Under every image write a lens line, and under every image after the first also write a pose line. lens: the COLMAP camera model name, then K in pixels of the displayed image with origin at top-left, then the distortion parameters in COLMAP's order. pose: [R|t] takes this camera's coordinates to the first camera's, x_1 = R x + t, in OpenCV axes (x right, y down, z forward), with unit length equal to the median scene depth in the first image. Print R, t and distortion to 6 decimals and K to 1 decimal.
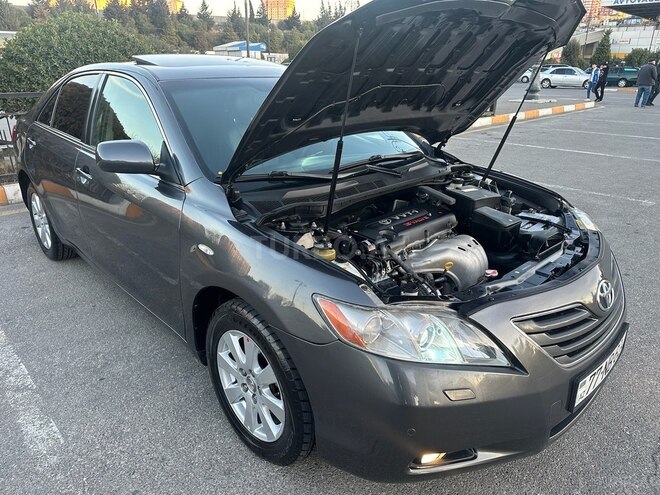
lens RADIAL K [[463.7, 0, 331.1], [0, 463.7, 250.5], [0, 0, 1]] dist [0.033504, -0.033604]
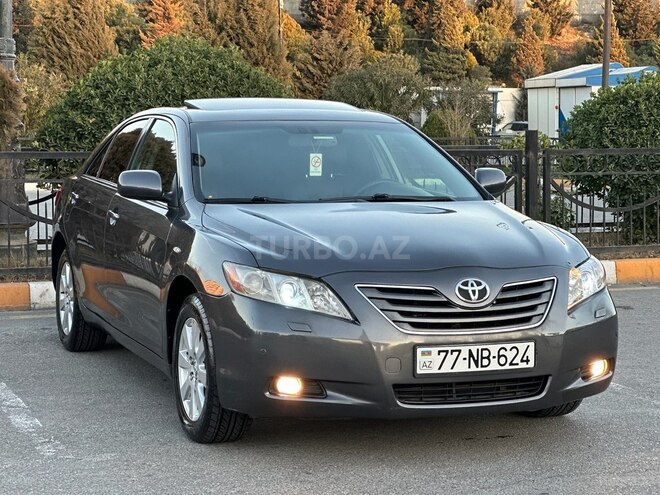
lens RADIAL K [[1459.8, 0, 330.0], [0, 1459.8, 247.5], [0, 0, 1]] dist [-0.016636, 3.342064]
pose [[0.921059, 0.031884, -0.388115, 0.455149], [-0.143187, 0.954554, -0.261388, 0.269865], [0.362143, 0.296327, 0.883766, -0.639358]]
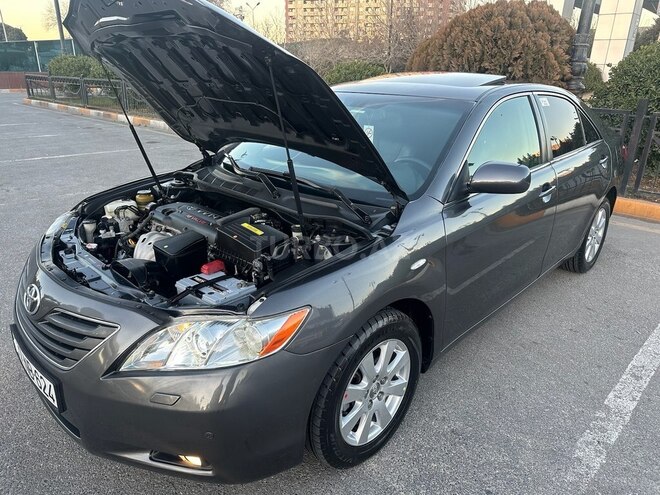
lens RADIAL K [[463.7, 0, 331.1], [0, 463.7, 250.5], [0, 0, 1]] dist [0.033504, -0.033604]
pose [[0.030763, 0.356074, -0.933951, 0.426365], [-0.387279, 0.865650, 0.317277, -0.161221], [0.921449, 0.351940, 0.164530, 0.385559]]
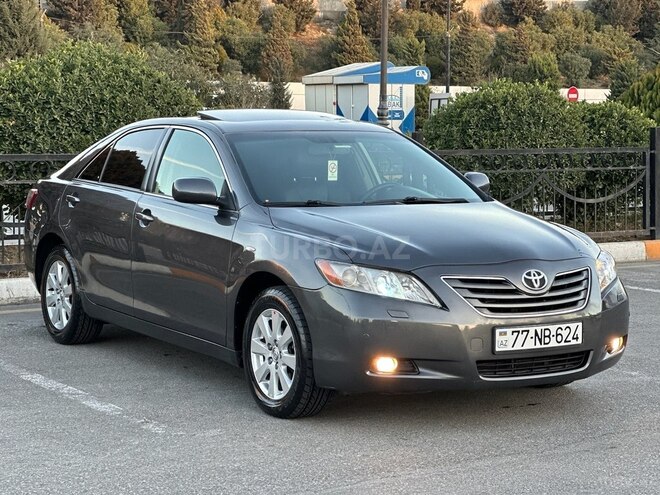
lens RADIAL K [[1459.8, 0, 330.0], [0, 1459.8, 247.5], [0, 0, 1]] dist [-0.016636, 3.342064]
pose [[0.977294, 0.020251, -0.210917, 0.248043], [-0.079482, 0.957772, -0.276326, 0.336187], [0.196414, 0.286816, 0.937634, -0.855716]]
